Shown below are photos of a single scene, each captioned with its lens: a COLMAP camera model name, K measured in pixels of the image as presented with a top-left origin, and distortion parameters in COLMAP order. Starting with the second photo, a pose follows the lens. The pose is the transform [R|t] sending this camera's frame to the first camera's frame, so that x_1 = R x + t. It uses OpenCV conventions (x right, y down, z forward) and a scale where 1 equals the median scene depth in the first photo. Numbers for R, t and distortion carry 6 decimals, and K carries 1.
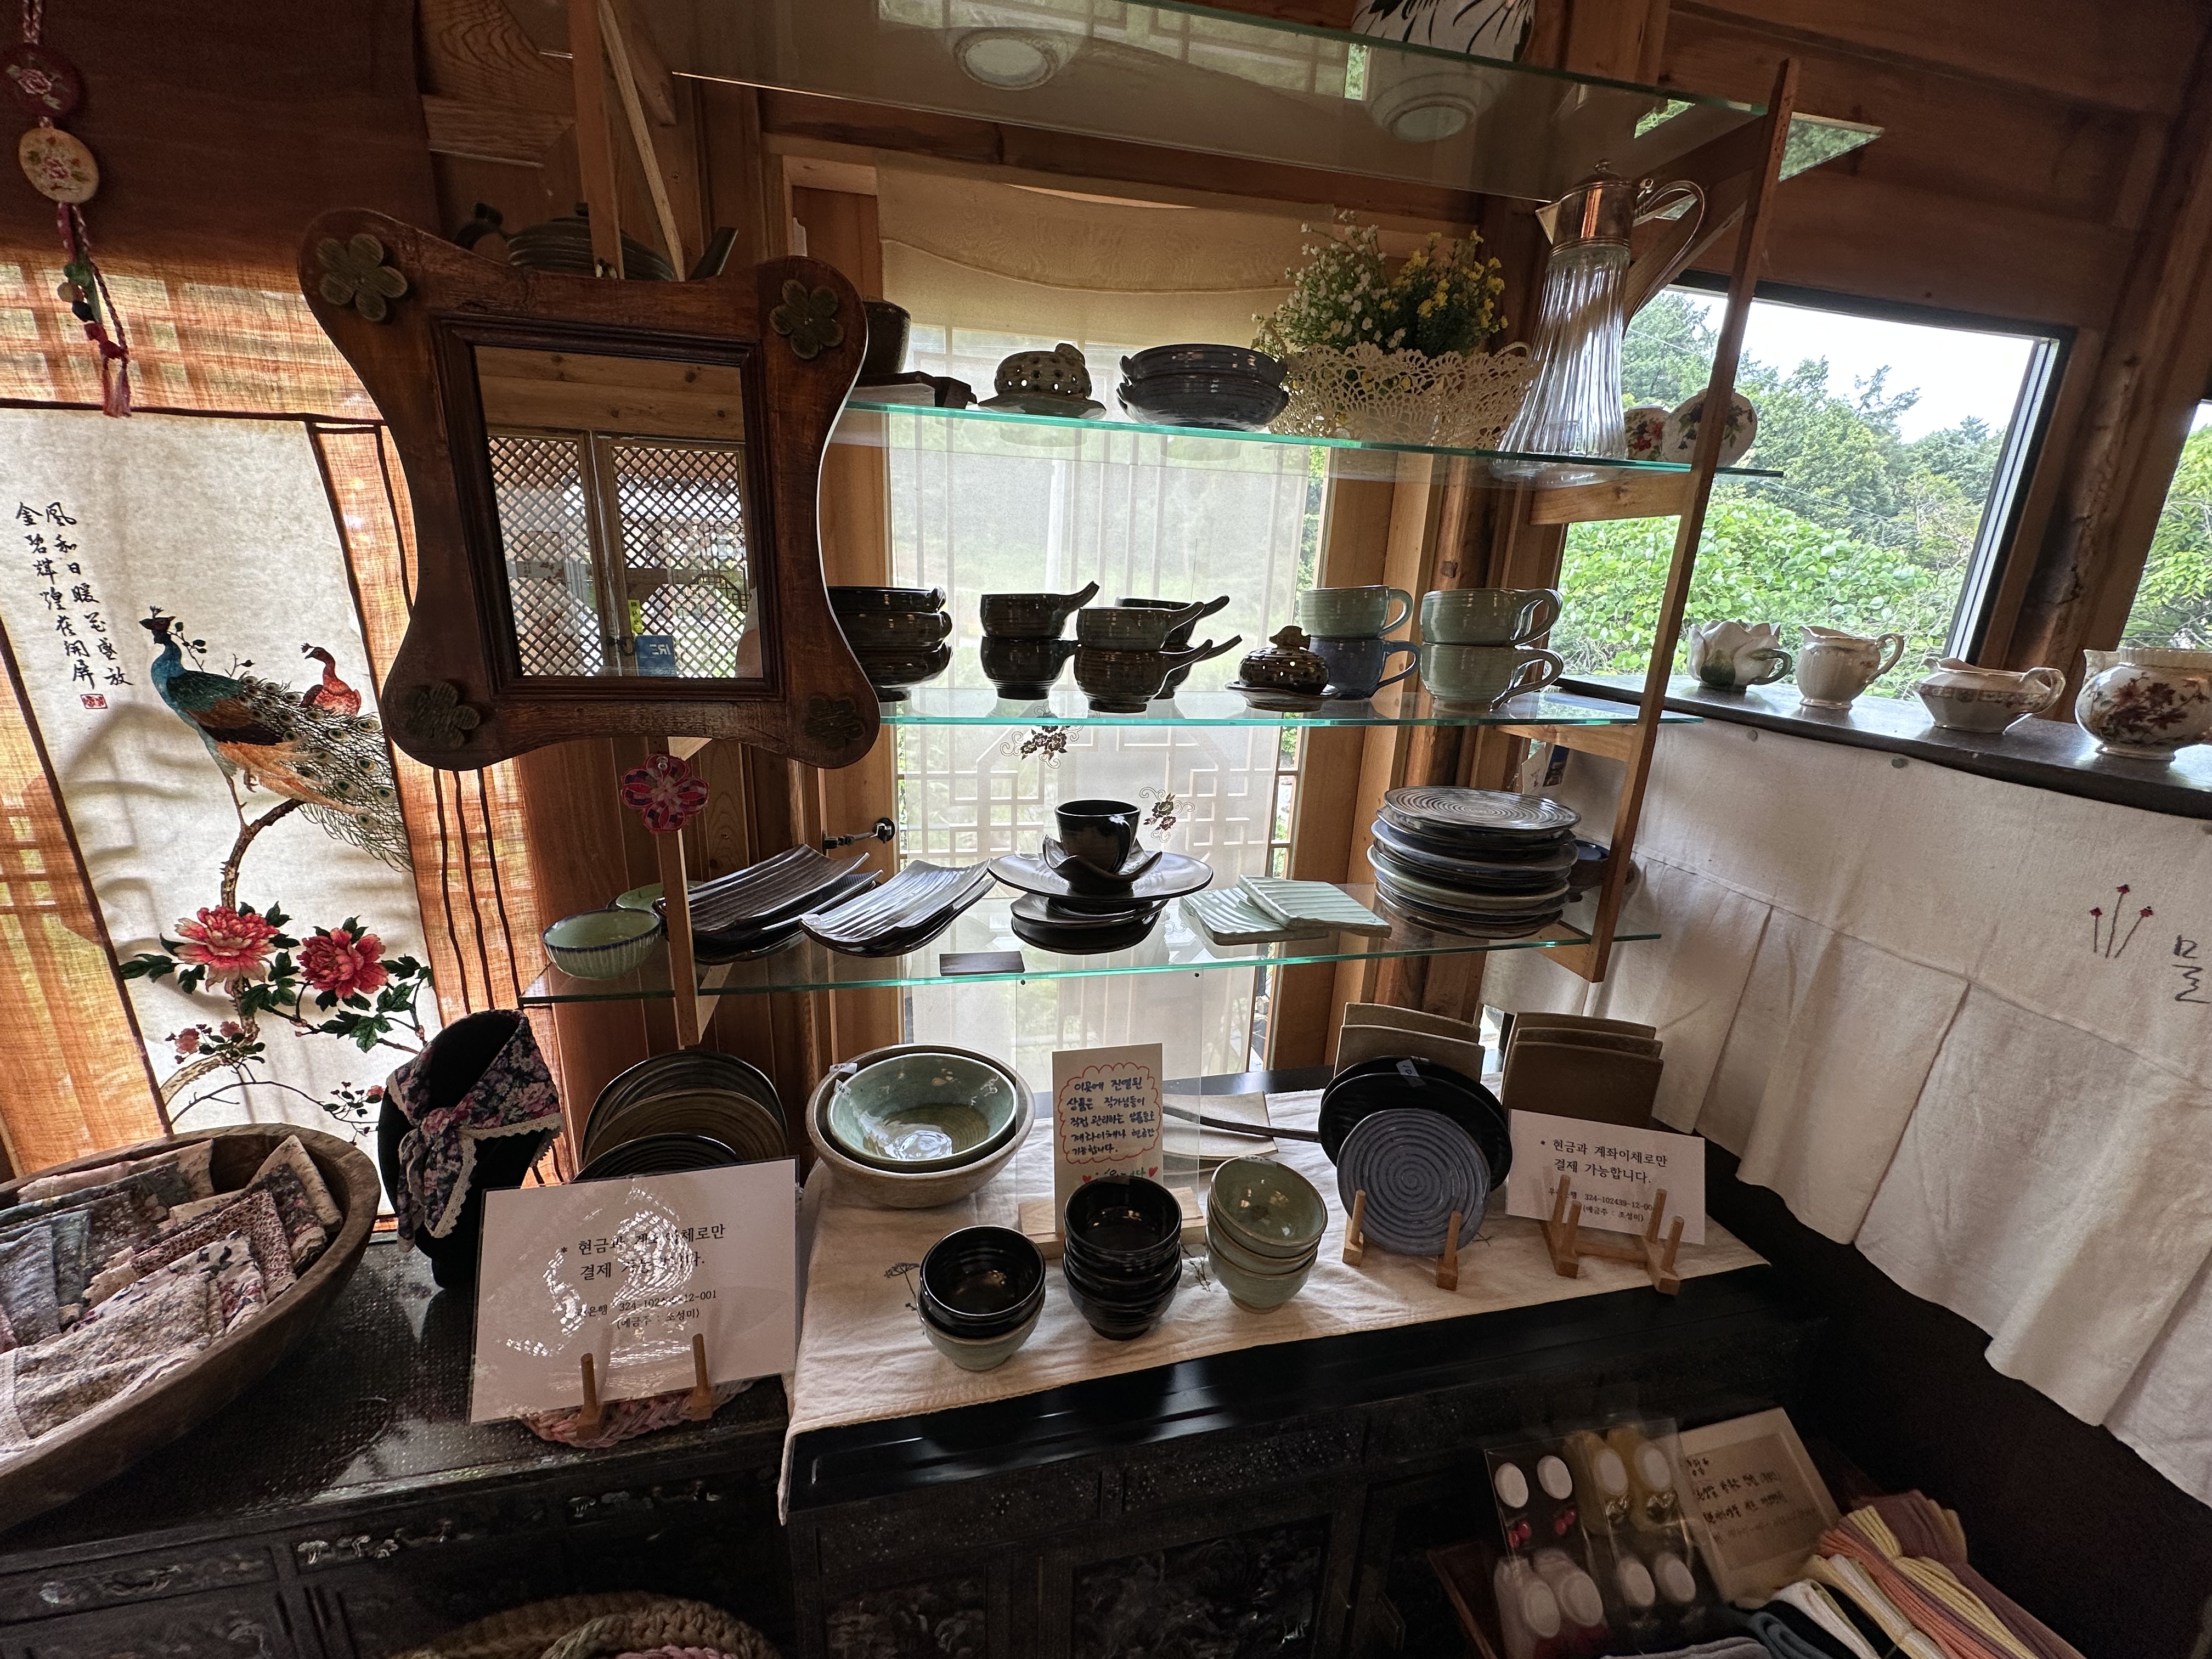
lens RADIAL K [[876.2, 0, 1102.6], [0, 876.2, 827.0], [0, 0, 1]] dist [-0.004976, 0.001385]
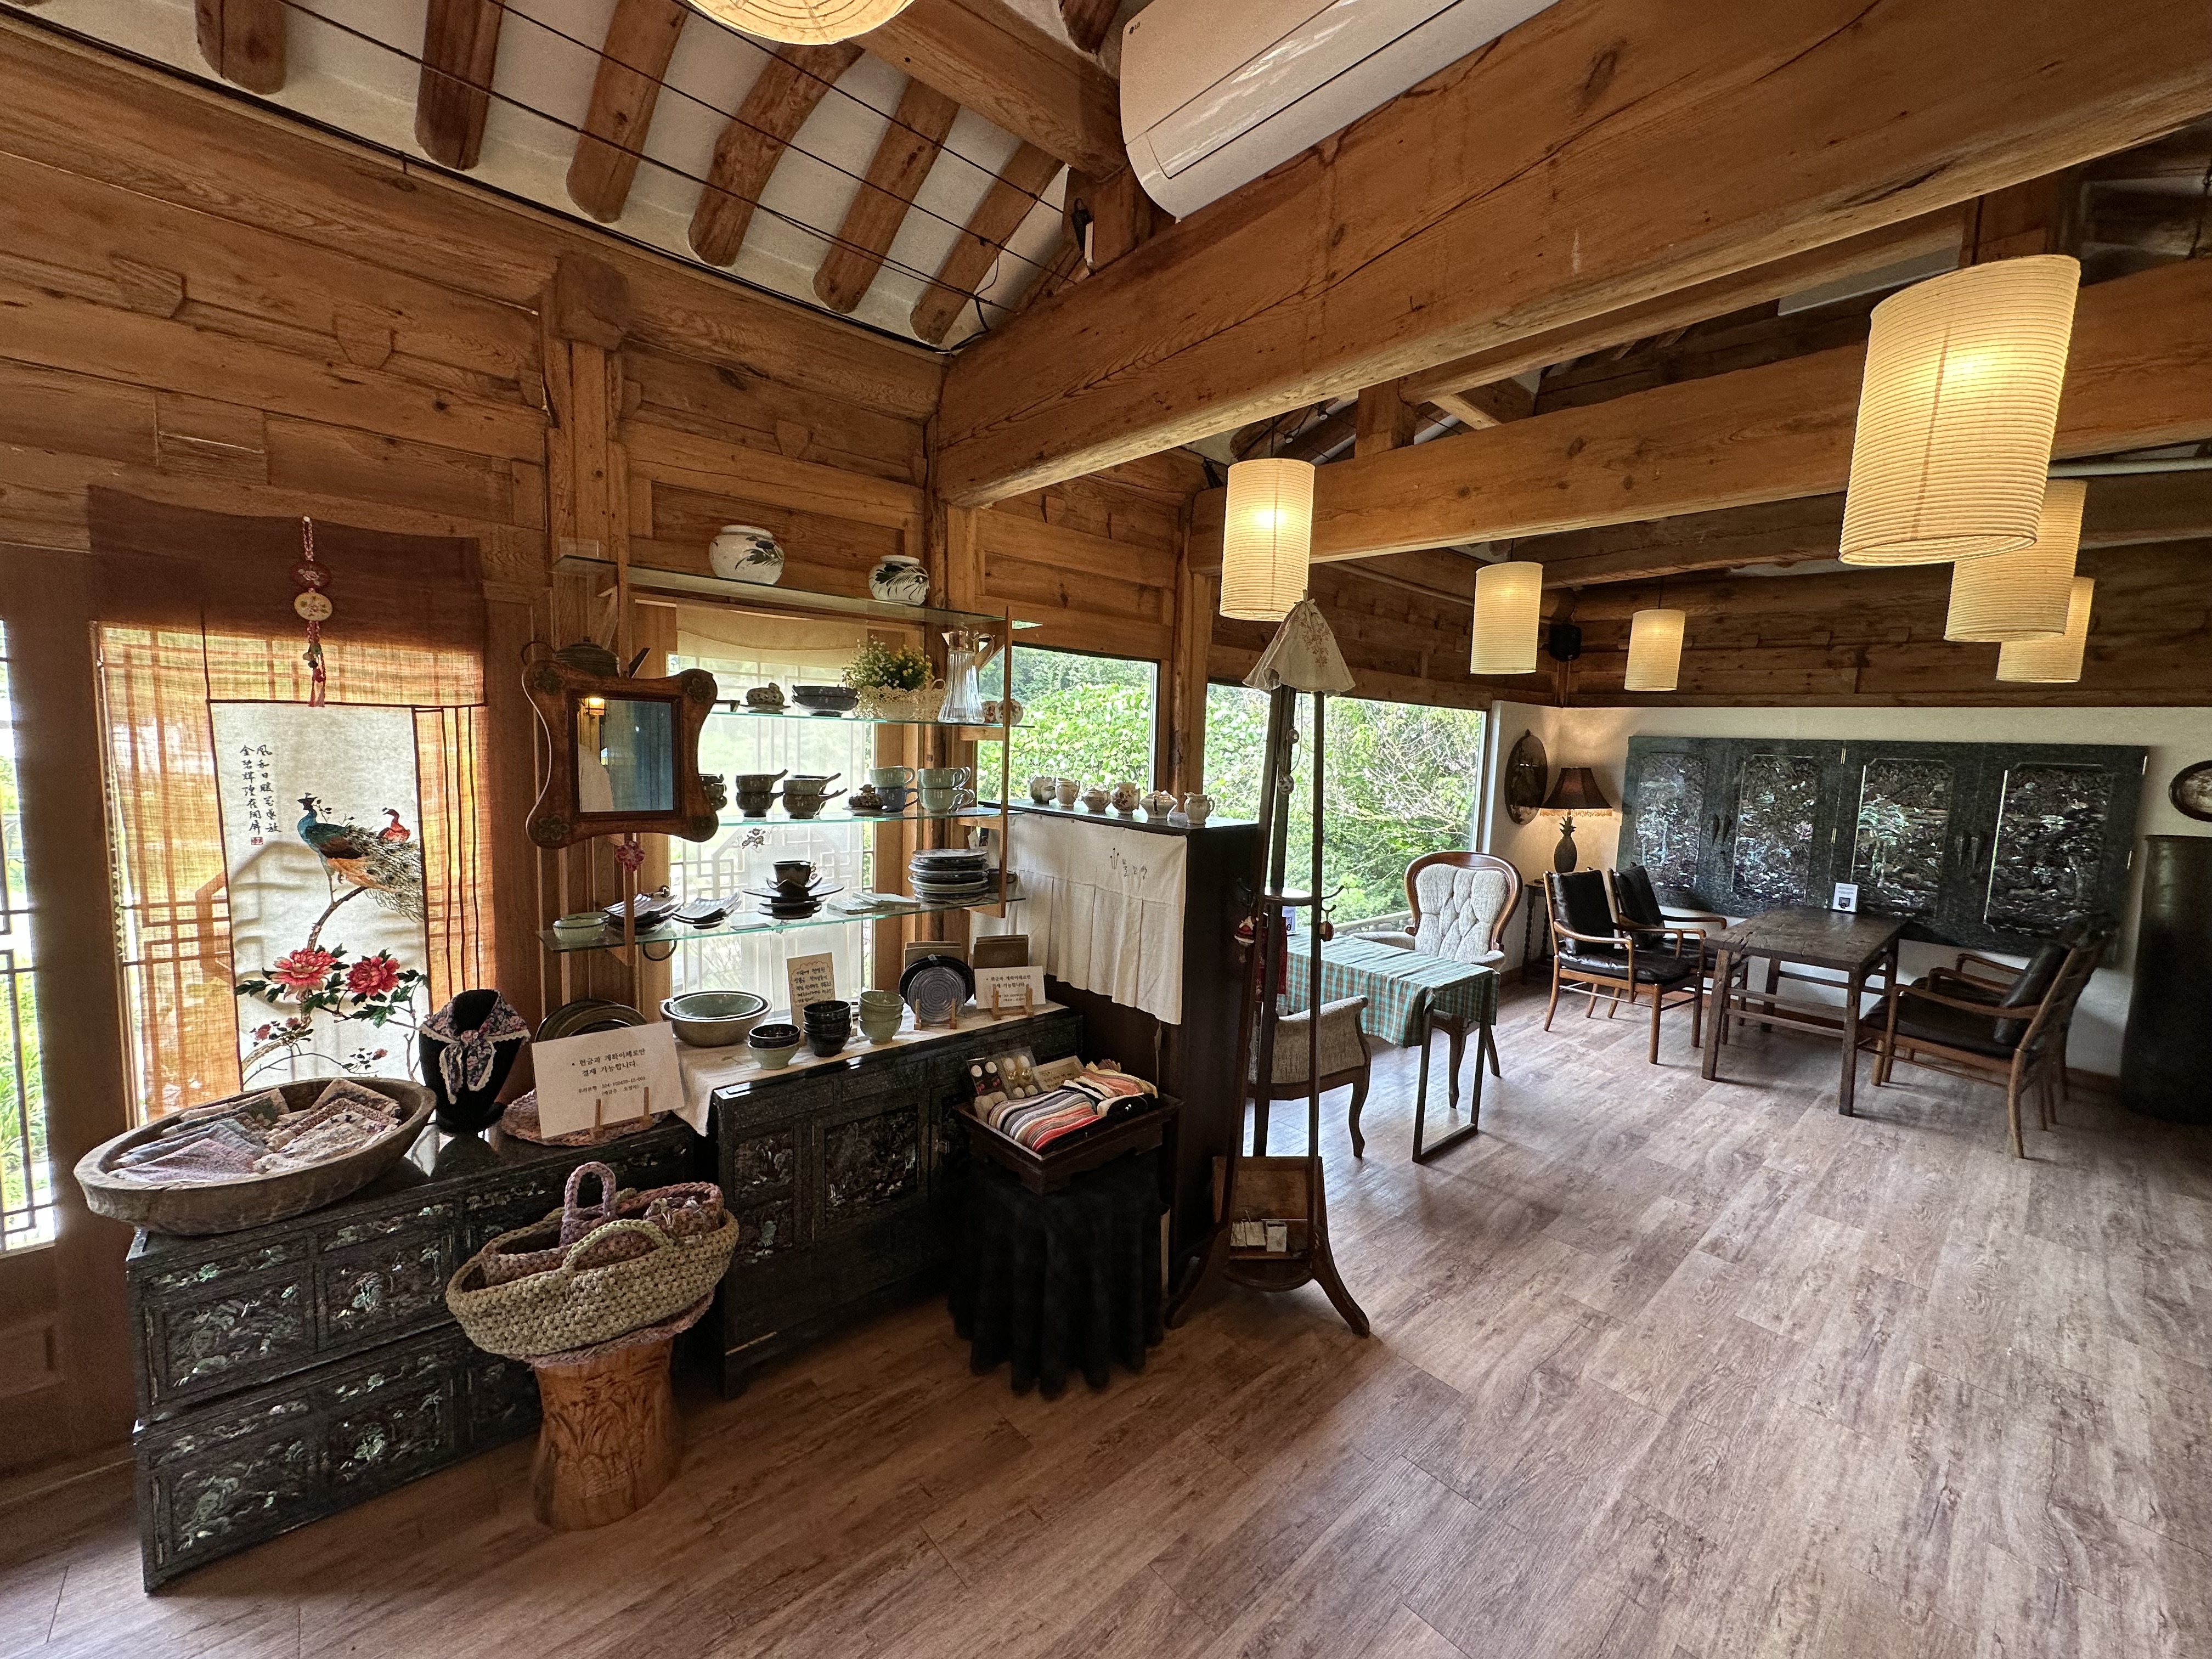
lens RADIAL K [[876.2, 0, 1106.2], [0, 876.2, 830.5], [0, 0, 1]] dist [-0.004976, 0.001385]
pose [[0.874584, -0.057477, 0.481456, -0.404871], [0.134999, 0.982552, -0.127932, 0.318571], [-0.465702, 0.176883, 0.867083, -1.486115]]
